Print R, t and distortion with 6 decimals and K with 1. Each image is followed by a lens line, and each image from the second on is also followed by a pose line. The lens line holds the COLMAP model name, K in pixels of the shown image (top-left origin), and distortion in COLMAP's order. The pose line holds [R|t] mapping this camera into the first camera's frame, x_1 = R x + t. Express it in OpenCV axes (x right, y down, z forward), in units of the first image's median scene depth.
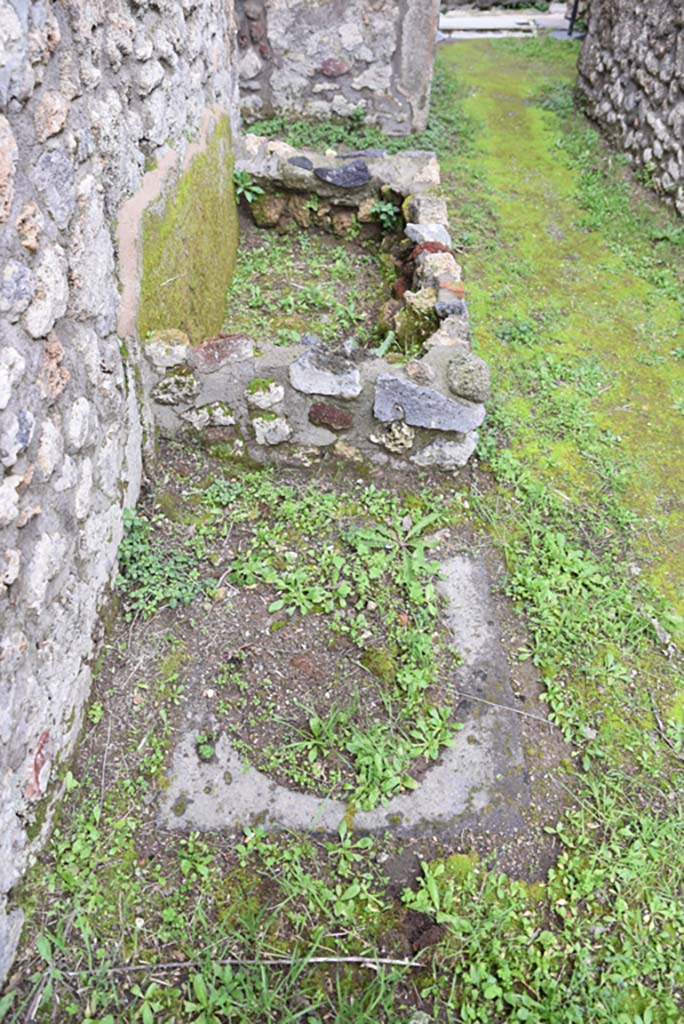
lens RADIAL K [[695.3, 0, 338.4], [0, 695.3, 503.9], [0, 0, 1]] dist [-0.134084, 0.090972]
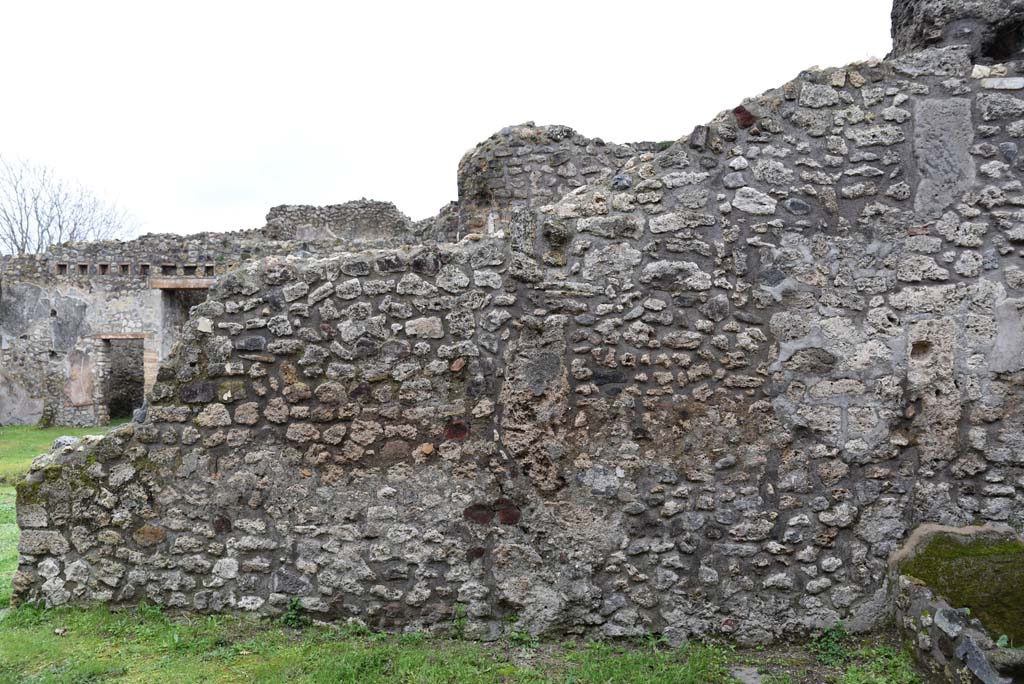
lens RADIAL K [[695.3, 0, 506.8], [0, 695.3, 349.6], [0, 0, 1]] dist [-0.134084, 0.090972]
pose [[-0.035168, -0.021713, -0.999146, 1.165376], [-0.715762, 0.698272, 0.010019, 0.090529], [0.697458, 0.715503, -0.040098, -0.204564]]
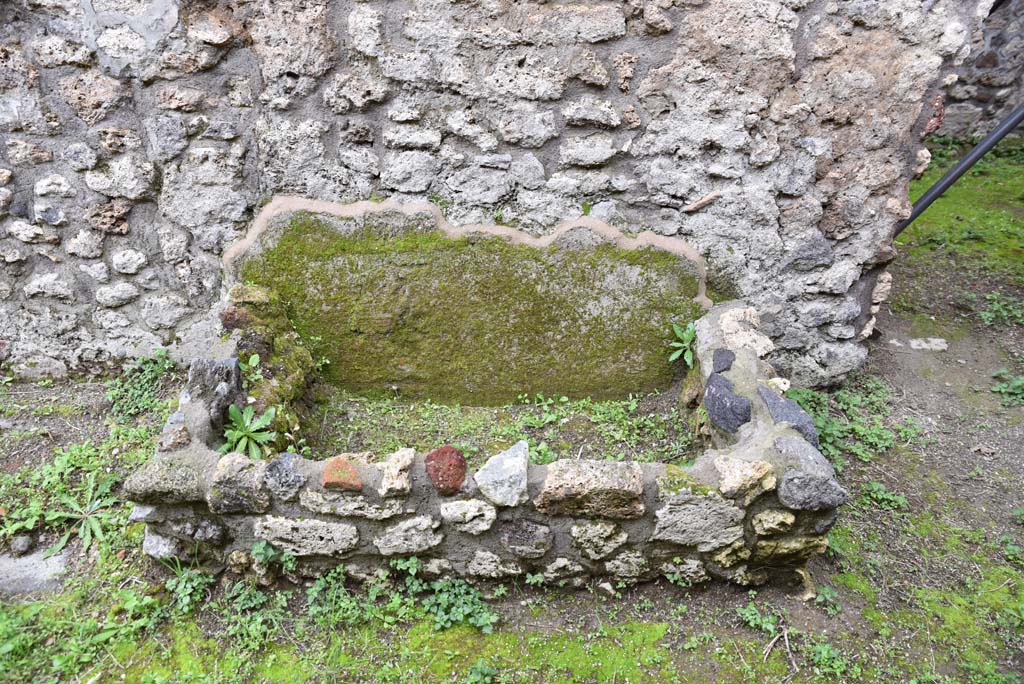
lens RADIAL K [[695.3, 0, 507.6], [0, 695.3, 351.1], [0, 0, 1]] dist [-0.134084, 0.090972]
pose [[0.049381, 0.497655, -0.865968, 0.549499], [-0.742539, 0.598156, 0.301405, -0.548801], [0.667980, 0.628131, 0.399066, 0.537630]]
